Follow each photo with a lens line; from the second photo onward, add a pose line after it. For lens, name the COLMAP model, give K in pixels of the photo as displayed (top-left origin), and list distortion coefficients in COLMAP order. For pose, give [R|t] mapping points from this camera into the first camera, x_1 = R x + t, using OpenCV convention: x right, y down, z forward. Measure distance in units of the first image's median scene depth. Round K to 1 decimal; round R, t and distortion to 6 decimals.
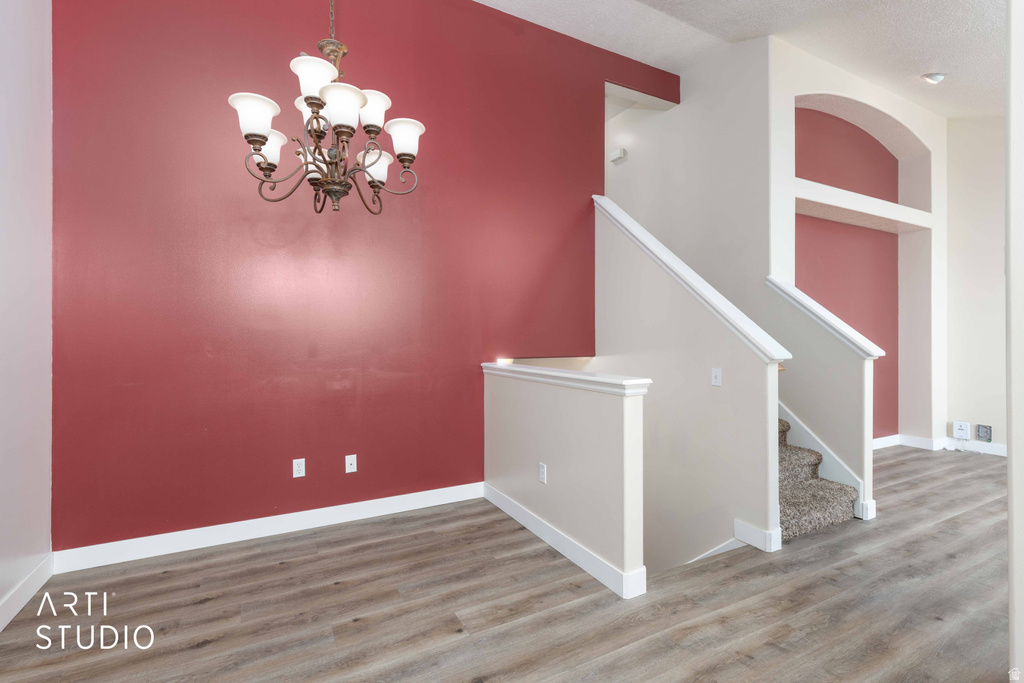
lens RADIAL K [[471.4, 0, 511.8], [0, 471.4, 325.9], [0, 0, 1]] dist [0.015653, 0.000090]
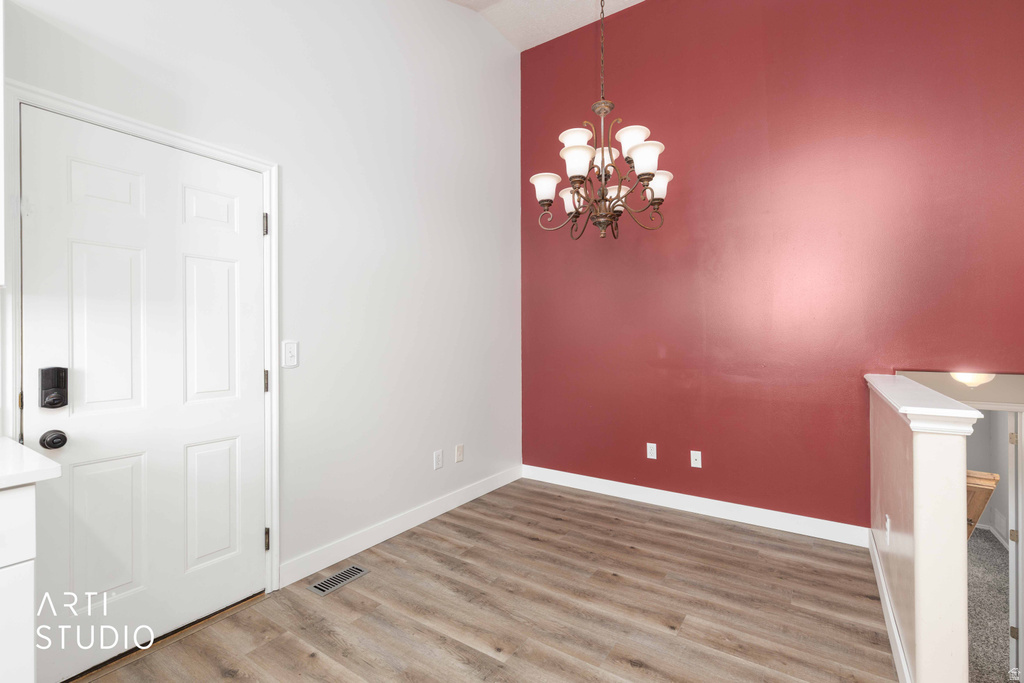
lens RADIAL K [[471.4, 0, 511.8], [0, 471.4, 325.9], [0, 0, 1]] dist [0.015653, 0.000090]
pose [[0.465634, -0.022034, -0.884703, 0.533459], [0.017818, 0.999721, -0.015520, 0.002366], [0.884798, -0.008537, 0.465896, 0.183402]]
